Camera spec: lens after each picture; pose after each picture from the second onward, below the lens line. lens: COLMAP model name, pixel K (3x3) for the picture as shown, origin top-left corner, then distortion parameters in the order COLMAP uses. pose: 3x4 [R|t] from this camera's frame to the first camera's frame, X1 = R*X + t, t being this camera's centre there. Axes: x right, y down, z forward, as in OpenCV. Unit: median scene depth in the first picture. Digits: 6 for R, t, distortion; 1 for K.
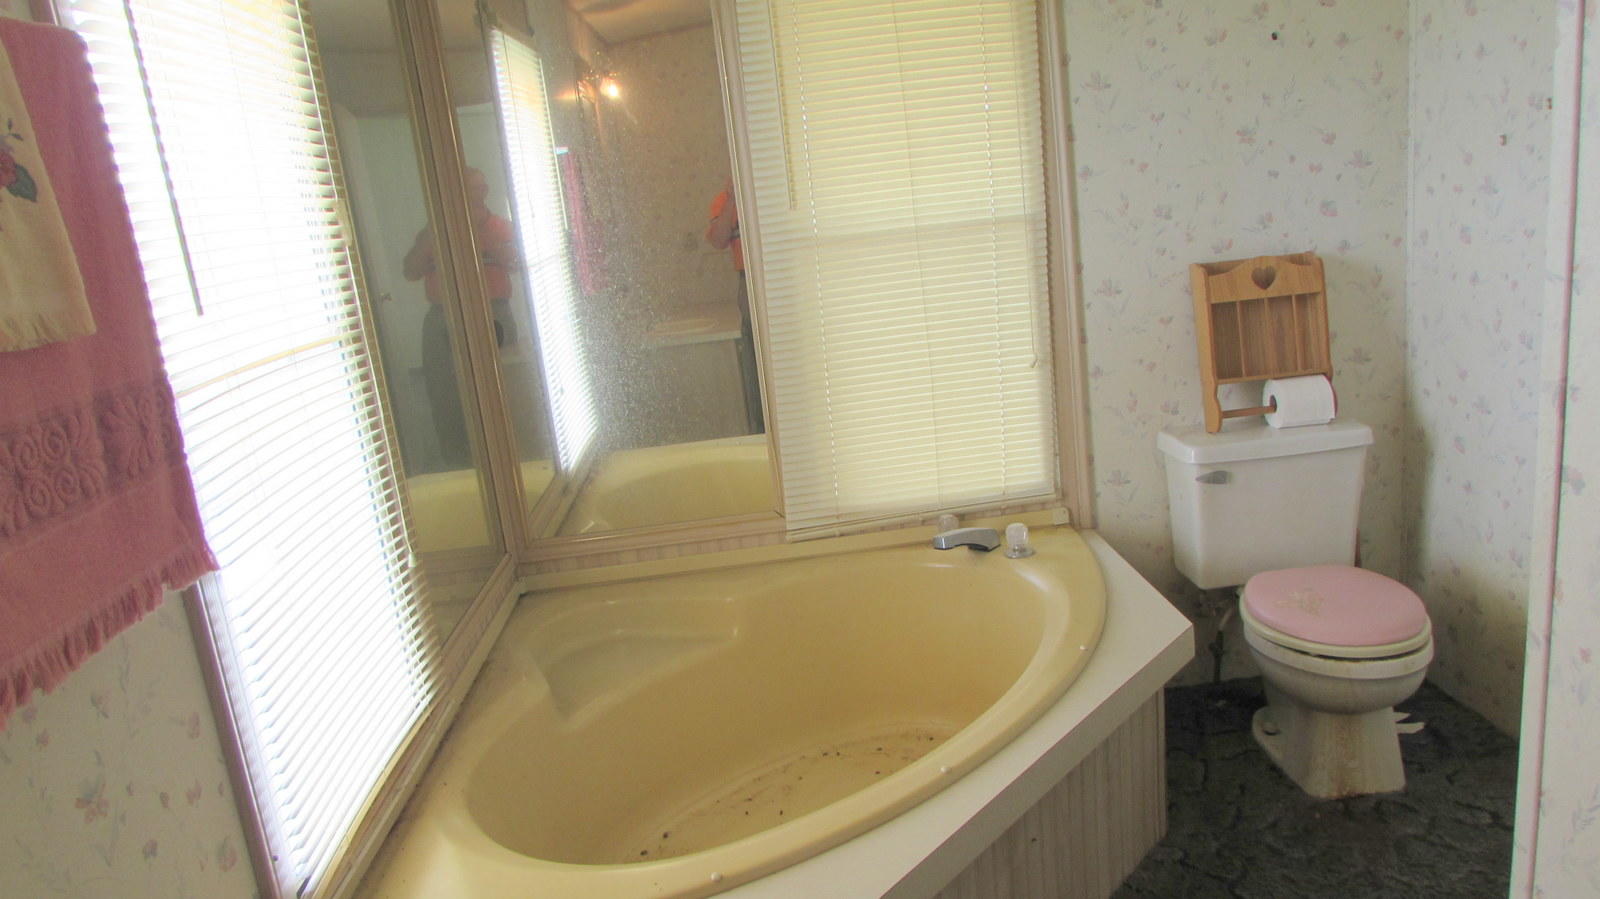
lens RADIAL K [[1120.2, 0, 811.8], [0, 1120.2, 449.1], [0, 0, 1]] dist [-0.030934, -0.002460]
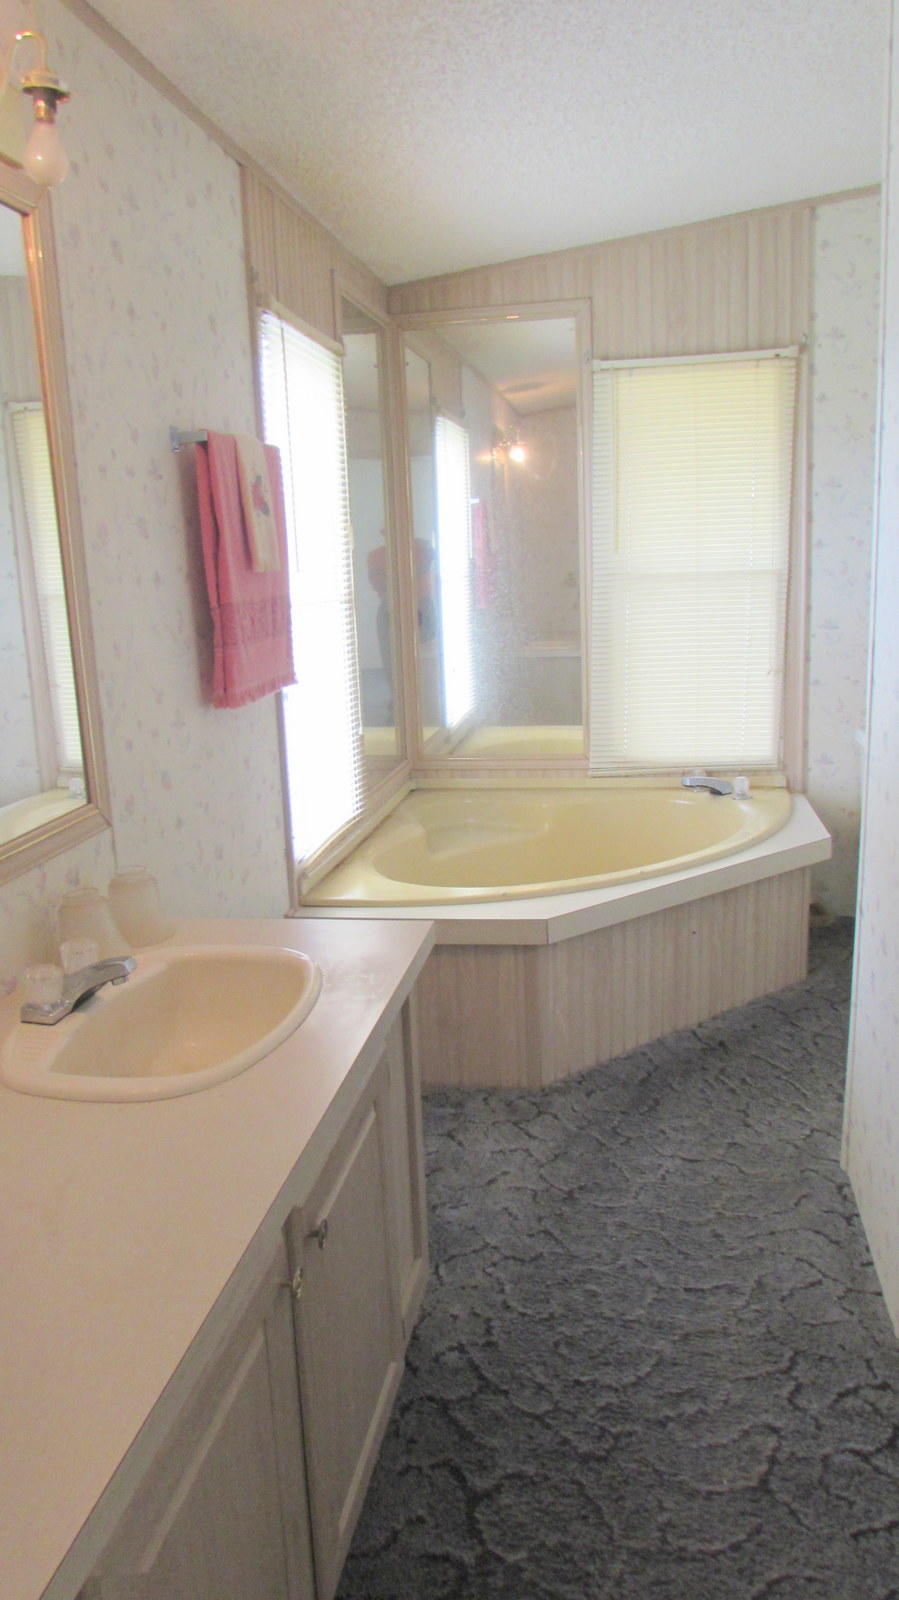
lens RADIAL K [[1120.2, 0, 446.4], [0, 1120.2, 802.2], [0, 0, 1]] dist [-0.030934, -0.002460]
pose [[0.969327, 0.124454, -0.211937, 0.114542], [-0.123858, 0.992169, 0.016139, 0.117207], [0.212285, 0.010606, 0.977150, -0.494980]]
